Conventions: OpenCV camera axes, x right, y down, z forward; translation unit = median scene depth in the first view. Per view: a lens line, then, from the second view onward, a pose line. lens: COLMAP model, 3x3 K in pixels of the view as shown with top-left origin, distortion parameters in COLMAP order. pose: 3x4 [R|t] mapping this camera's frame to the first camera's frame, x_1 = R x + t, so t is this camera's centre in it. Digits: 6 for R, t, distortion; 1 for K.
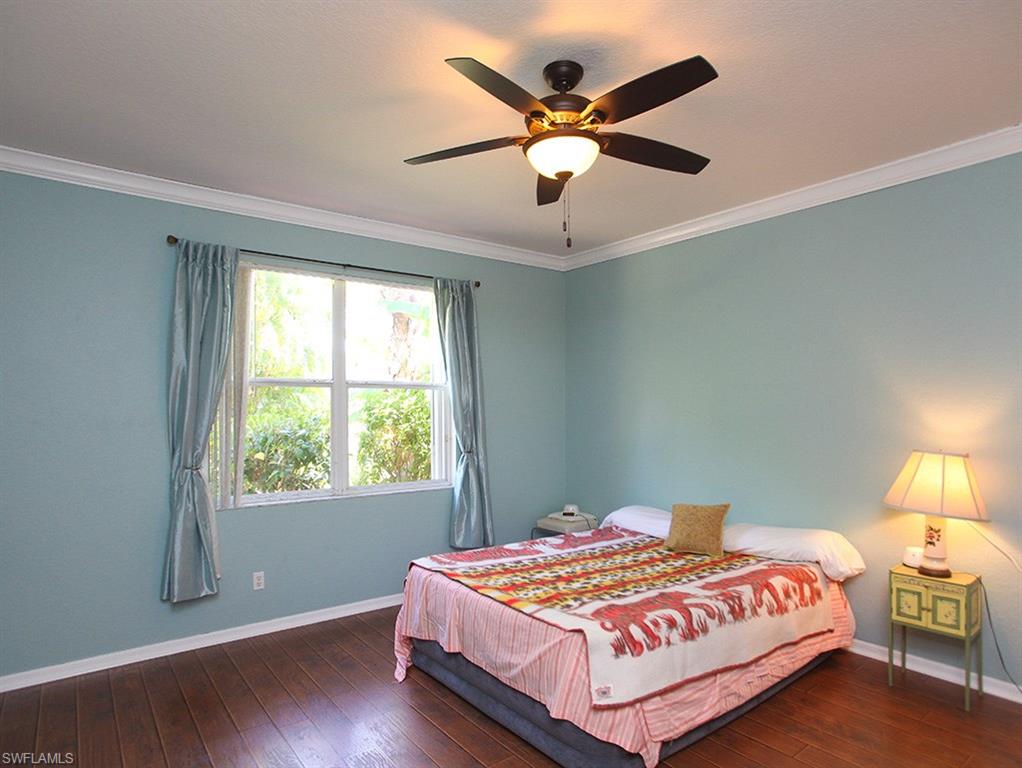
lens RADIAL K [[547.8, 0, 511.0], [0, 547.8, 415.9], [0, 0, 1]] dist [-0.024330, 0.000003]
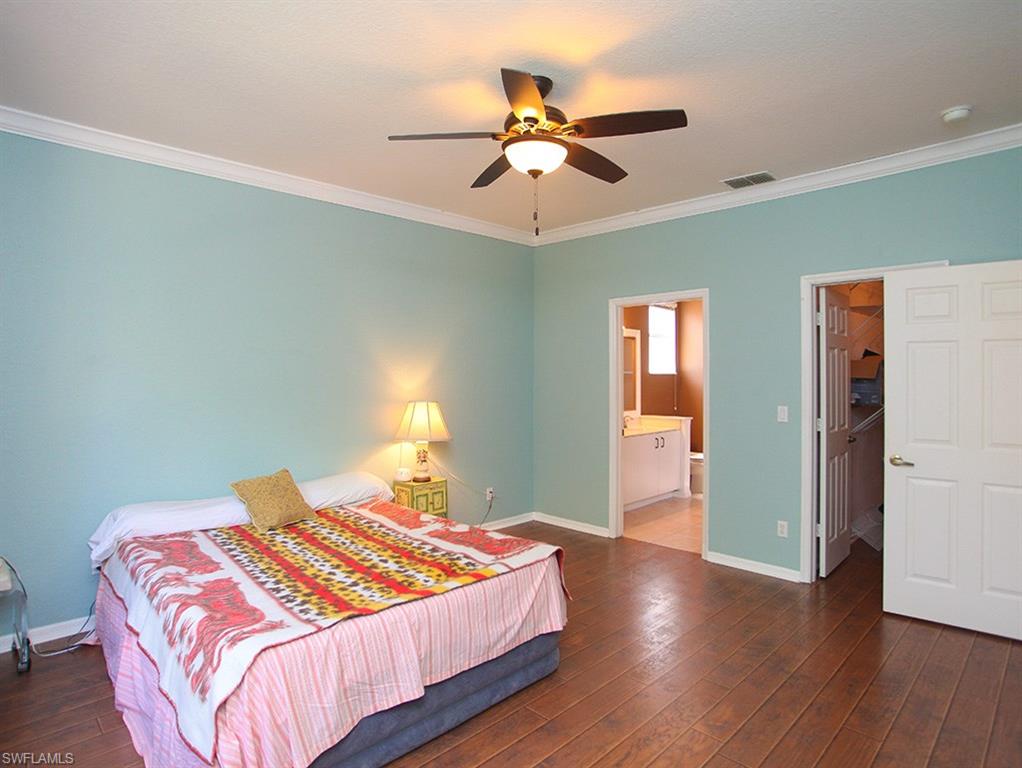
lens RADIAL K [[567.8, 0, 511.0], [0, 567.8, 384.0], [0, 0, 1]] dist [-0.031360, -0.000030]
pose [[-0.105155, -0.009192, 0.994413, -0.783963], [-0.004365, 0.999952, 0.008782, 0.002276], [-0.994446, -0.003417, -0.105190, 0.852514]]
